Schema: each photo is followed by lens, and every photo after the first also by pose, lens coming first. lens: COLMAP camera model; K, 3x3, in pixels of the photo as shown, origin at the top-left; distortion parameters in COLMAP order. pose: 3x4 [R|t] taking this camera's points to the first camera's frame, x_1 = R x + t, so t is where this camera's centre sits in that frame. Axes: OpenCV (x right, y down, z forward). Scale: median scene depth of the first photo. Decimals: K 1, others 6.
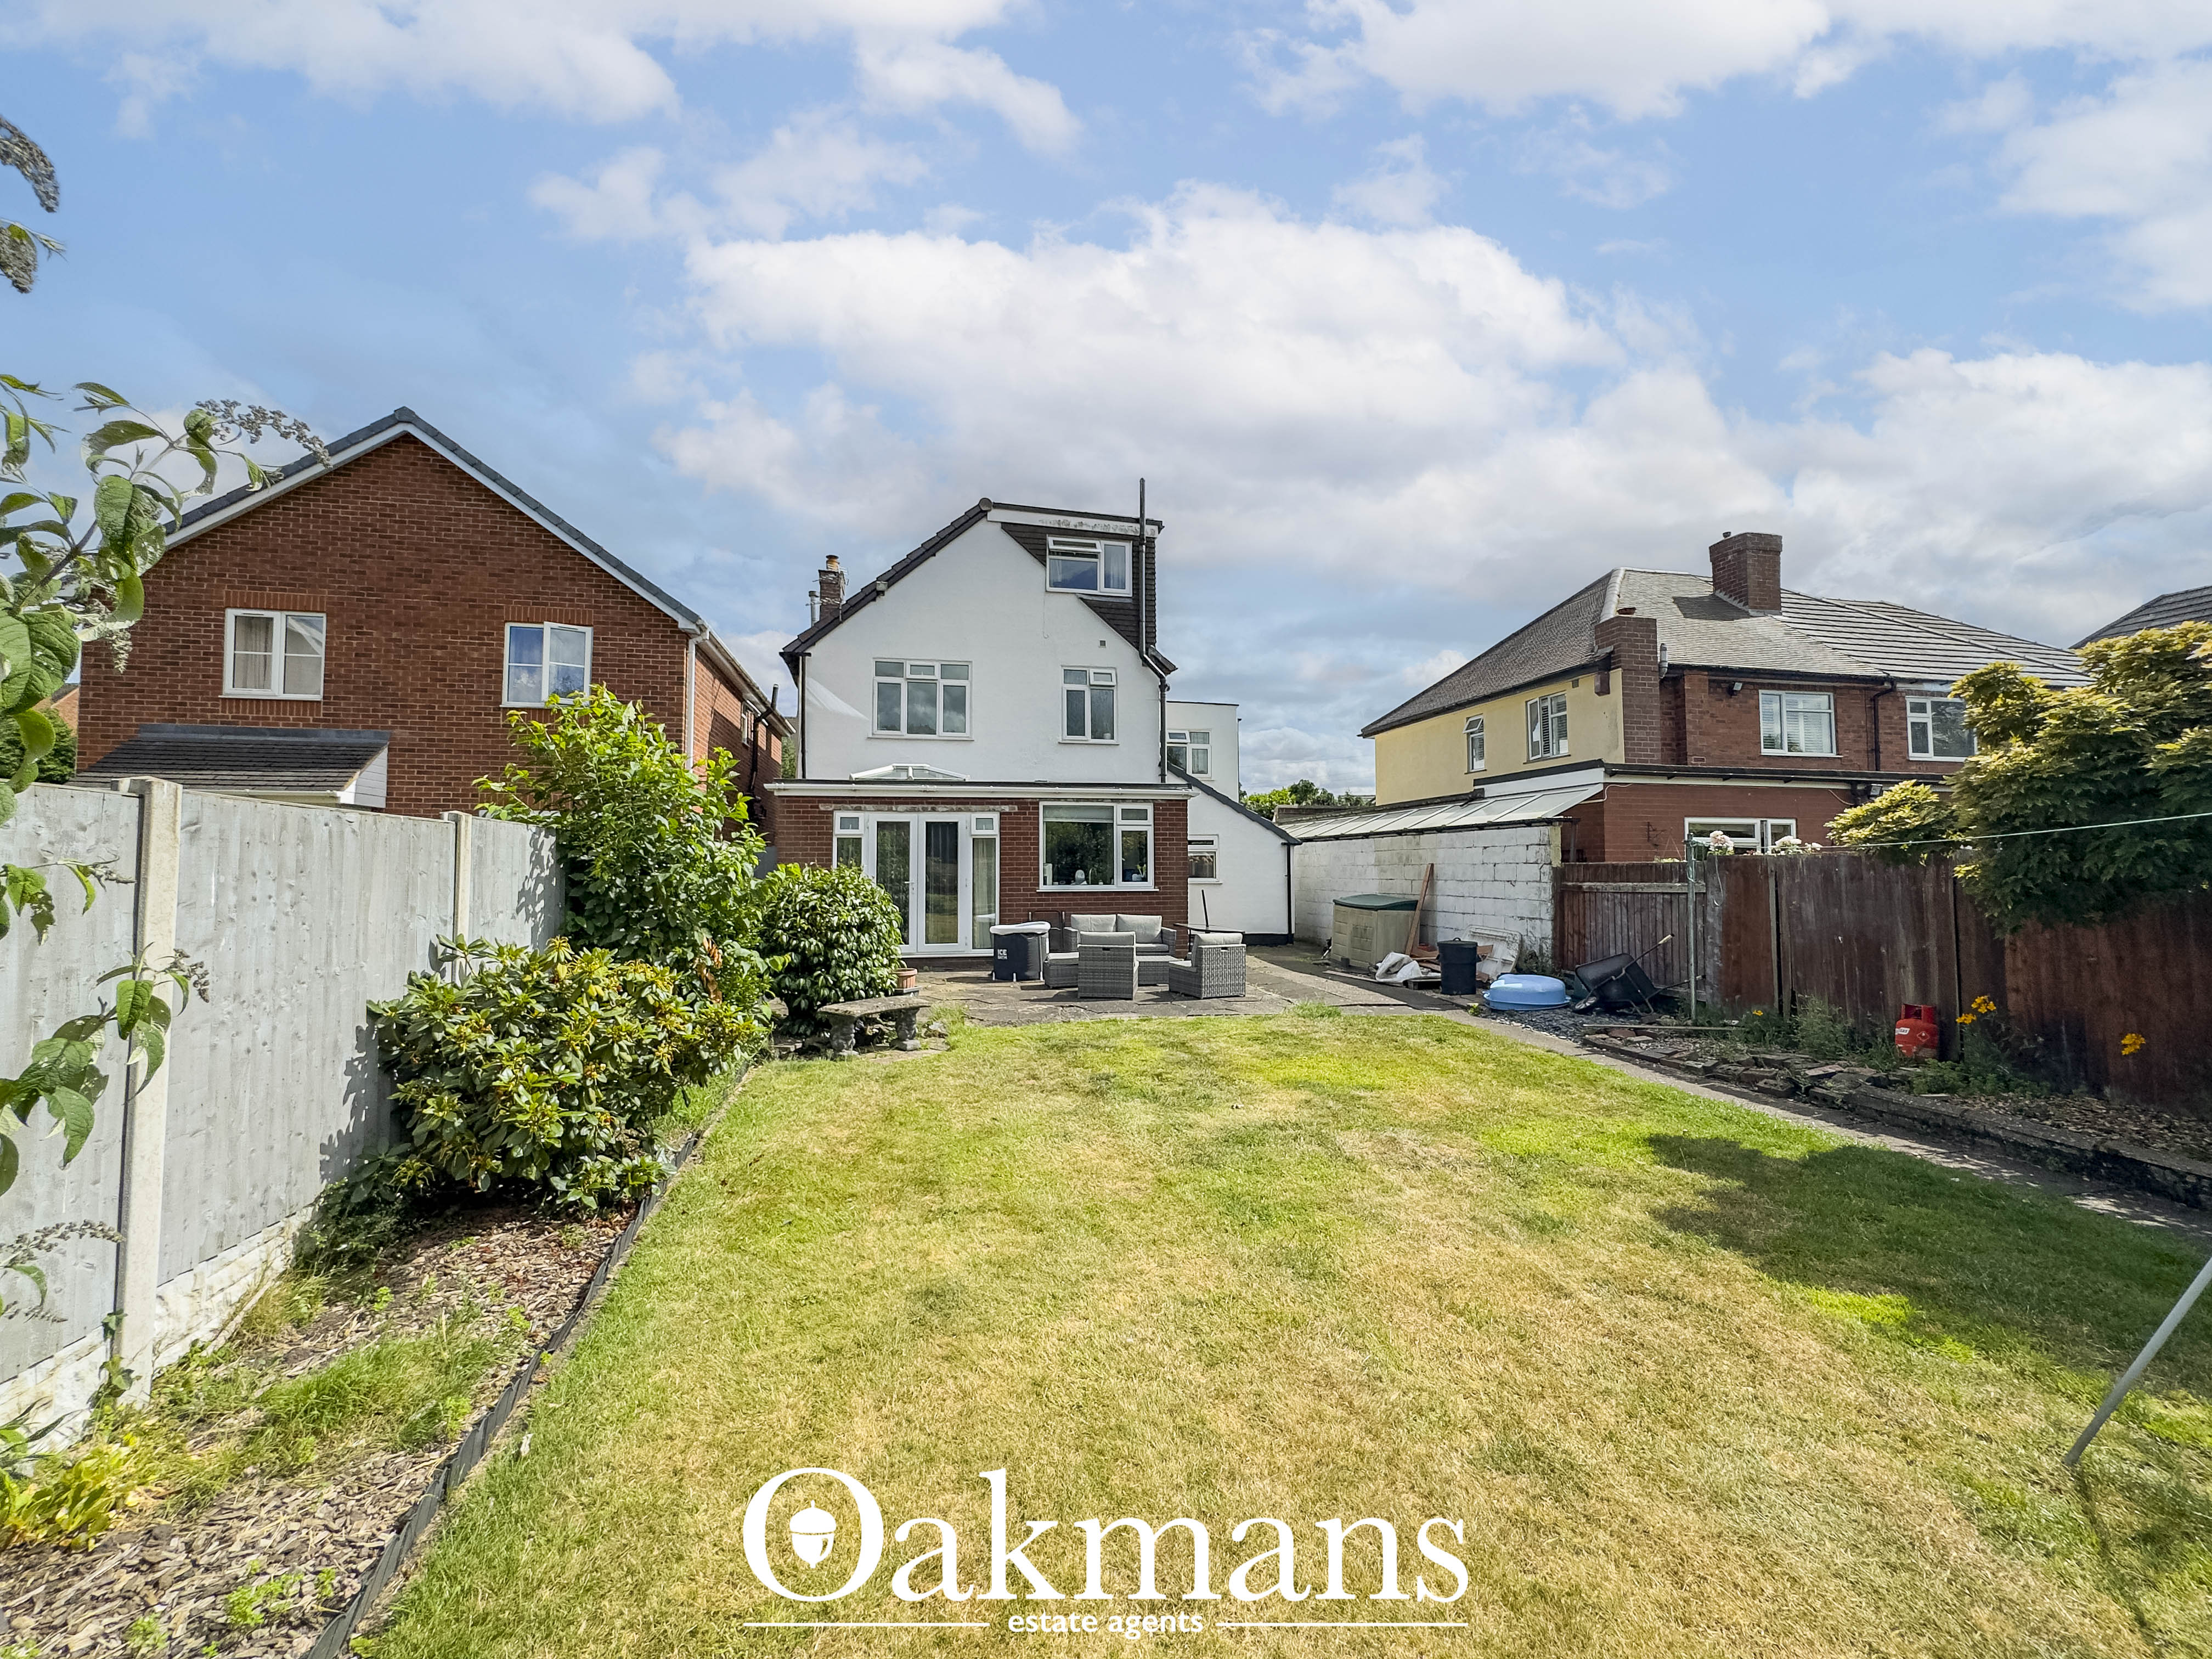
lens RADIAL K [[897.1, 0, 1112.2], [0, 897.1, 823.2], [0, 0, 1]] dist [-0.028723, 0.012800]
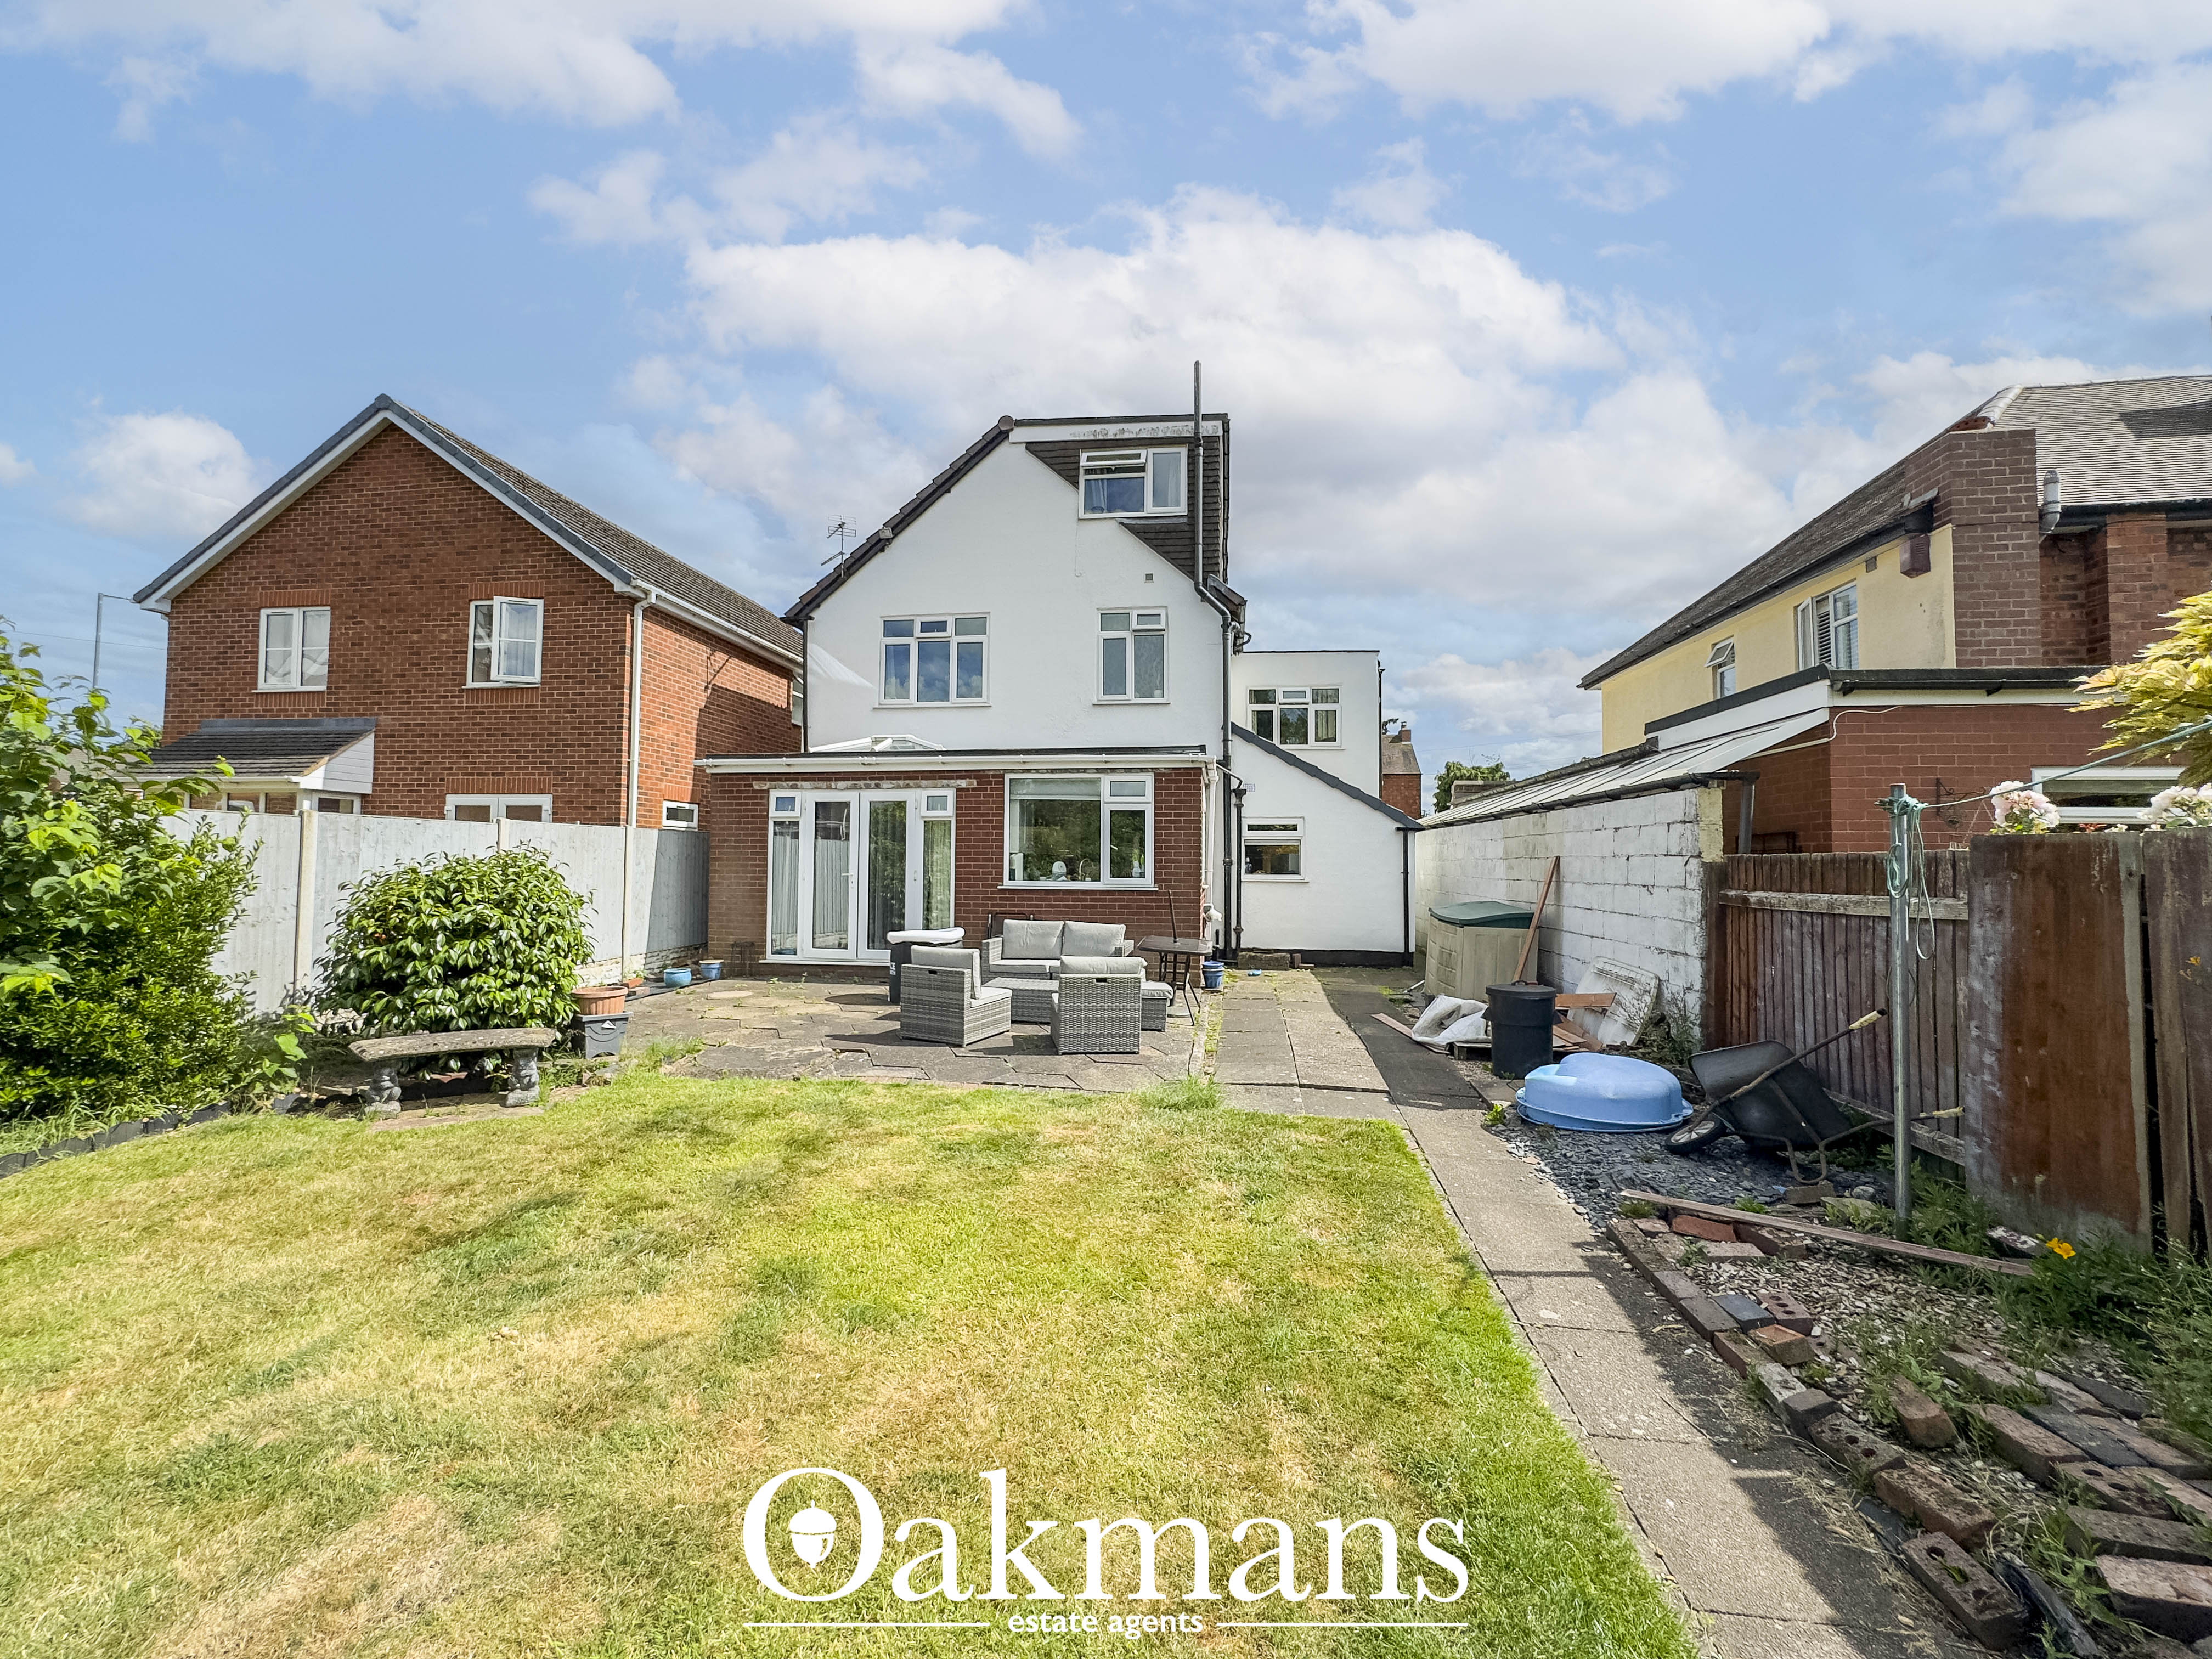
lens RADIAL K [[897.1, 0, 1107.9], [0, 897.1, 825.8], [0, 0, 1]] dist [-0.028723, 0.012800]
pose [[0.939686, -0.004981, -0.342003, 0.271387], [0.008088, 0.999938, 0.007659, 0.015854], [0.341943, -0.009964, 0.939668, 0.289131]]
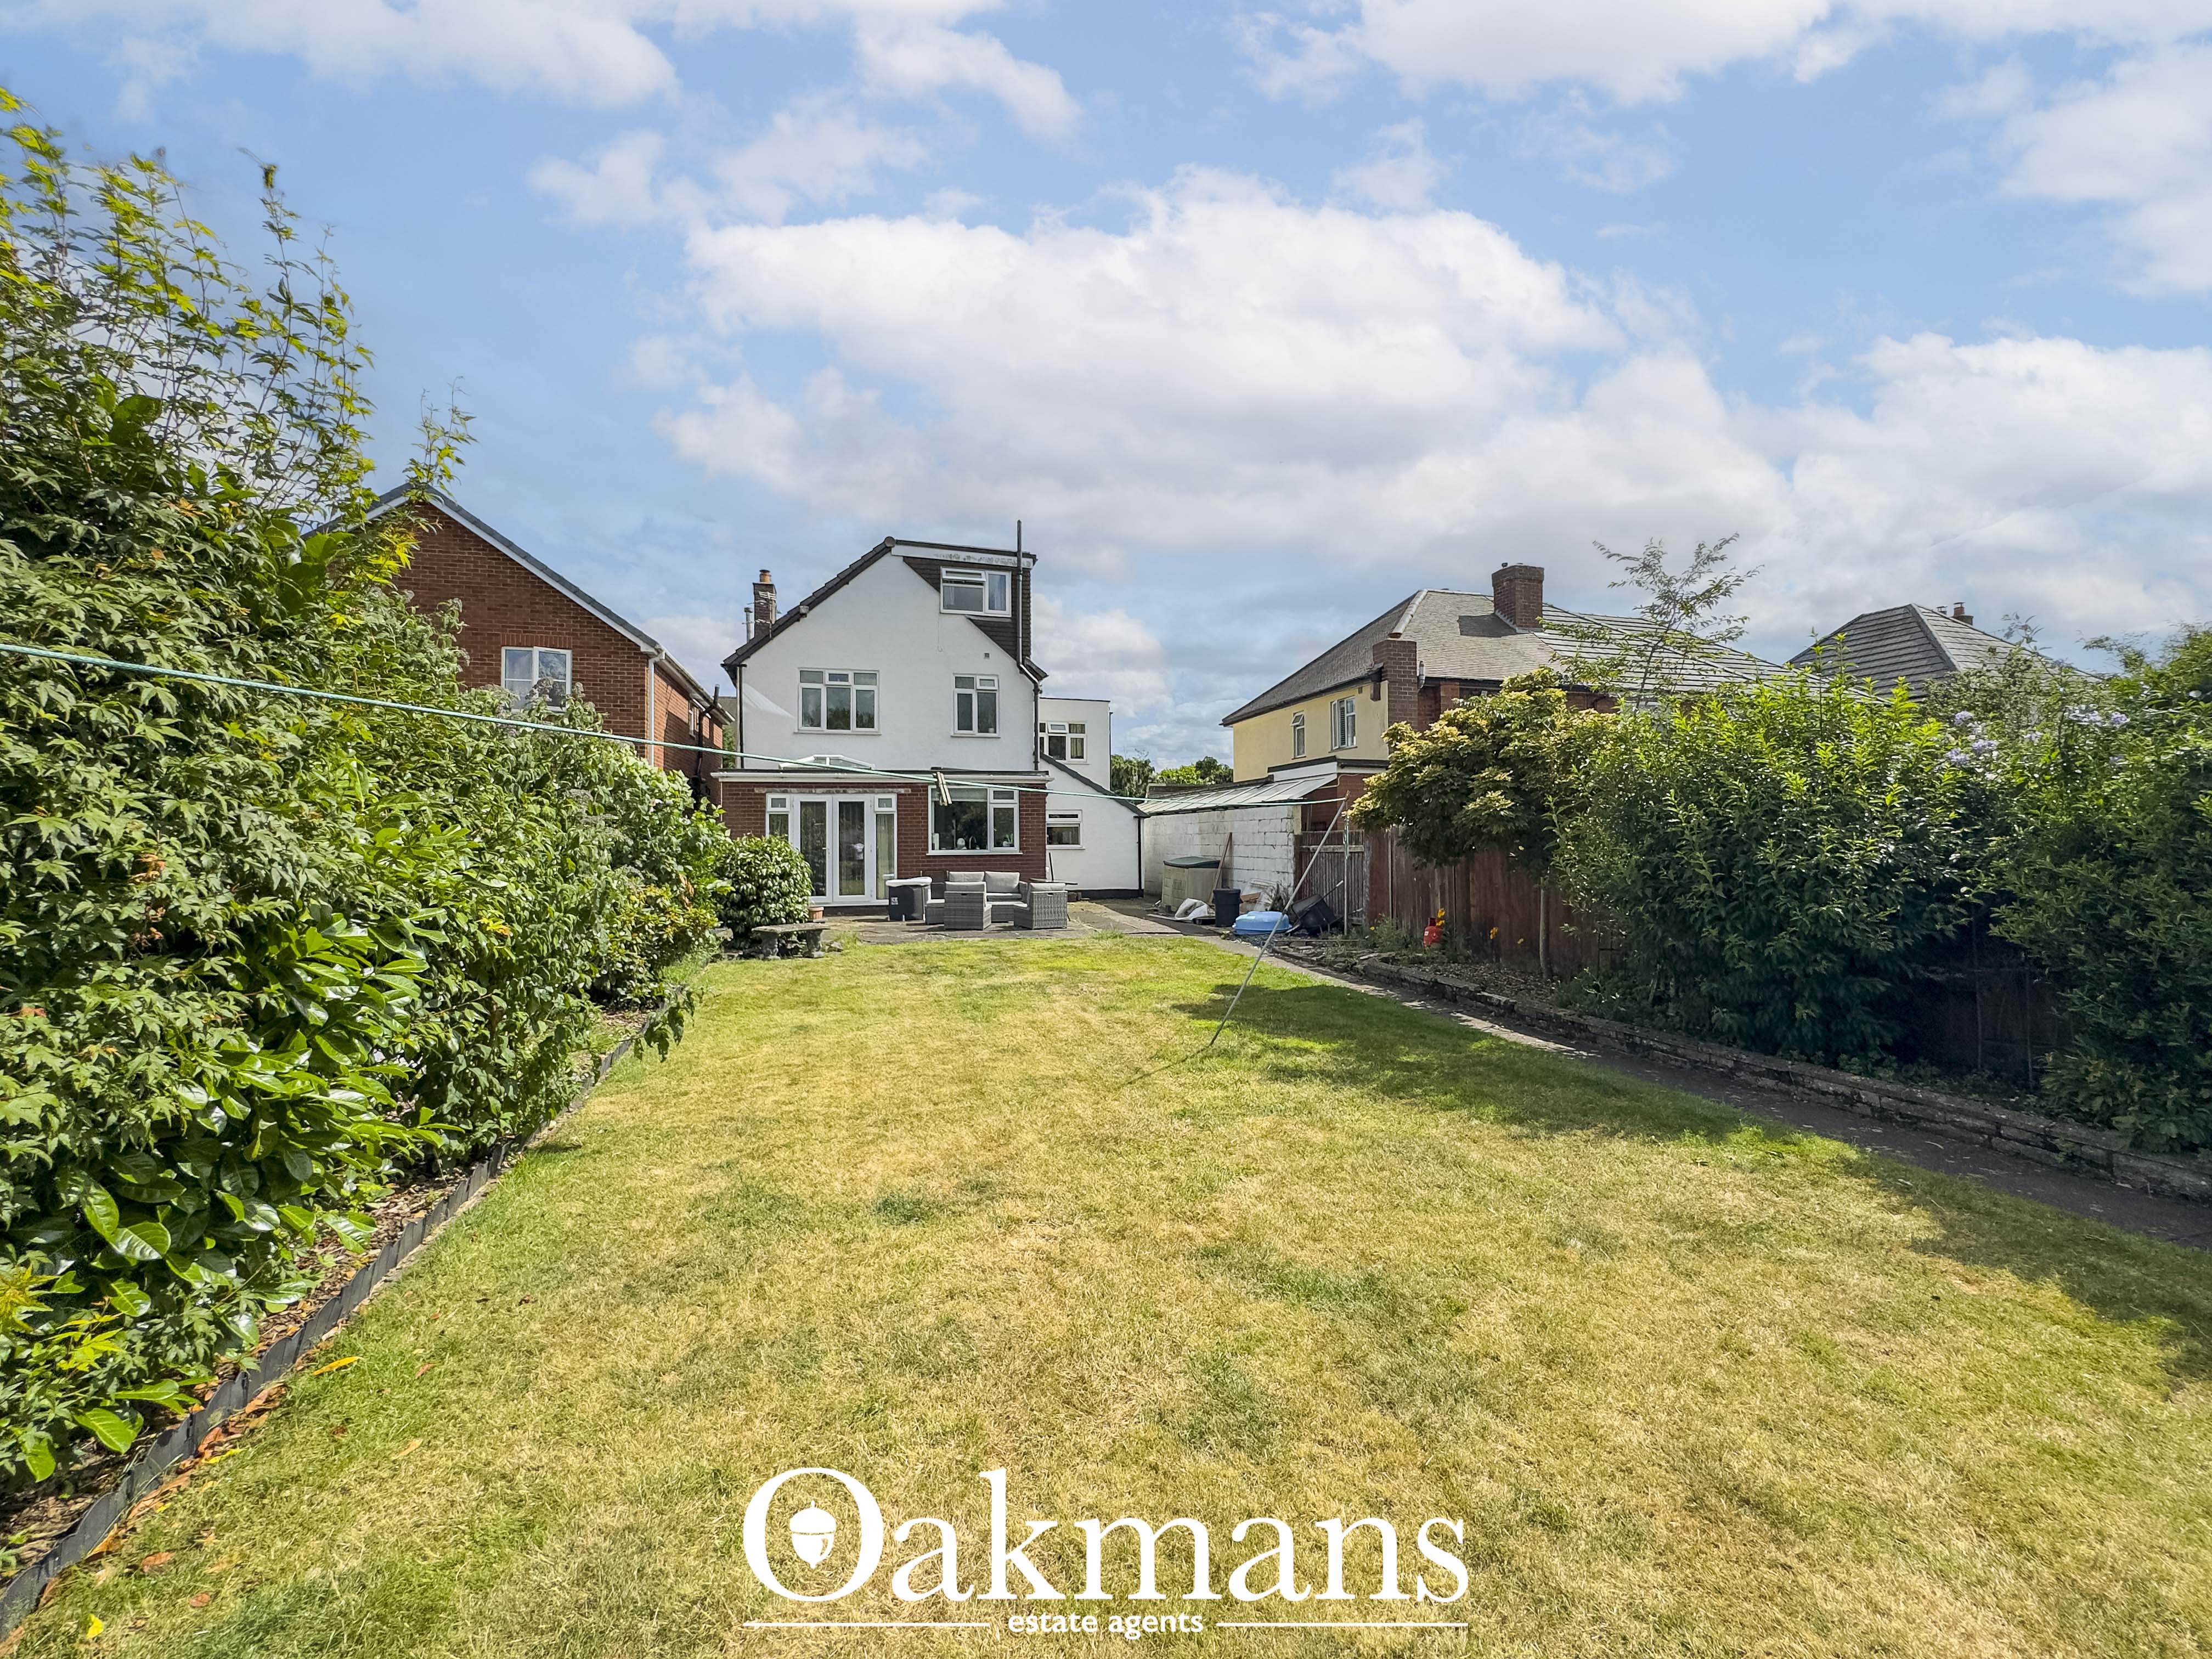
lens RADIAL K [[897.1, 0, 1105.7], [0, 897.1, 821.6], [0, 0, 1]] dist [-0.028723, 0.012800]
pose [[0.998581, -0.002898, 0.053178, 0.104061], [0.001217, 0.999500, 0.031607, -0.012496], [-0.053243, -0.031497, 0.998085, -0.298171]]
